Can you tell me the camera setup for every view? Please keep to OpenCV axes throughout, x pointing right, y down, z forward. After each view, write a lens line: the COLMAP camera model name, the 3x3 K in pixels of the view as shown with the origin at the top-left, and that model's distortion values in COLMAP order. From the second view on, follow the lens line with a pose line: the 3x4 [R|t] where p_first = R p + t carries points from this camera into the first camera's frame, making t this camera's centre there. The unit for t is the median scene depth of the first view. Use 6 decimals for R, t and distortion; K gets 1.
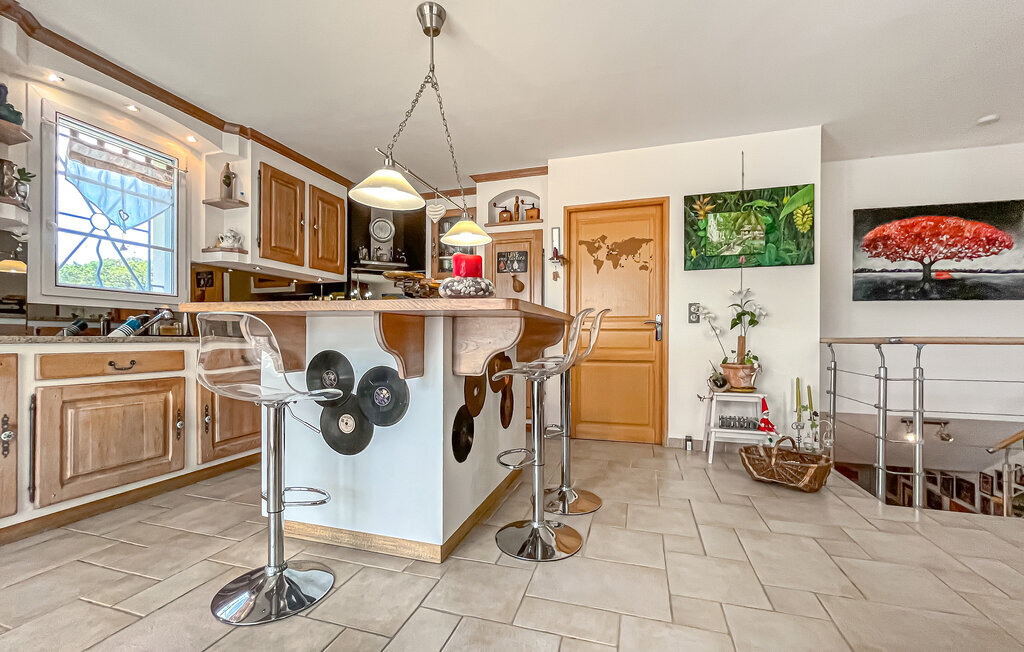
lens RADIAL K [[427.4, 0, 505.9], [0, 427.4, 339.3], [0, 0, 1]] dist [0.000094, -0.000329]
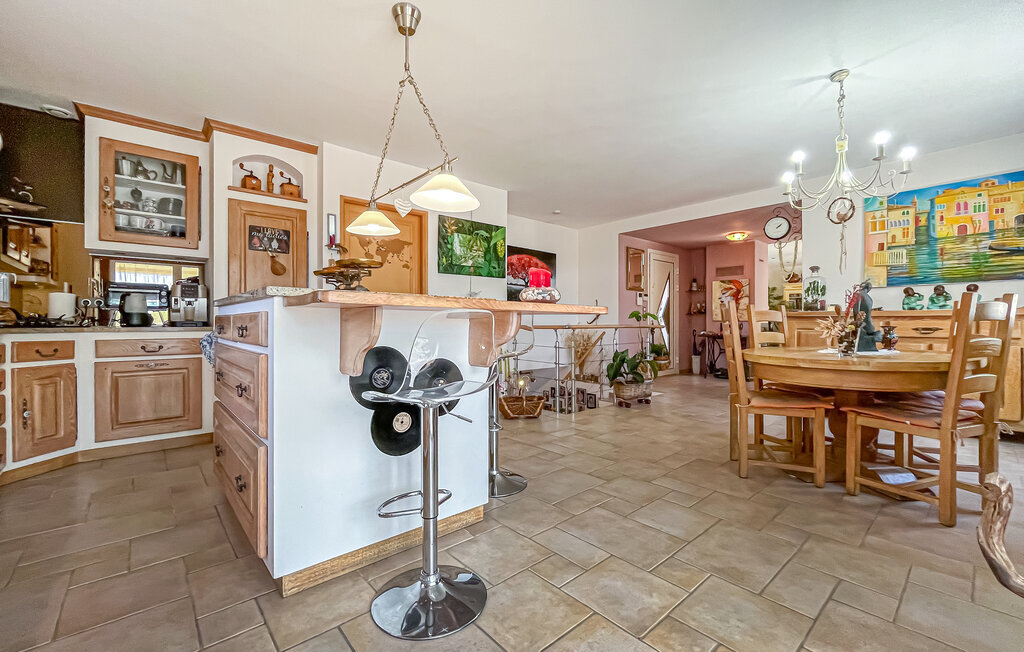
lens RADIAL K [[427.4, 0, 513.3], [0, 427.4, 325.4], [0, 0, 1]] dist [0.000094, -0.000329]
pose [[0.512650, -0.008823, 0.858553, -0.576994], [0.005337, 0.999961, 0.007089, -0.013435], [-0.858581, 0.000947, 0.512676, 0.161423]]
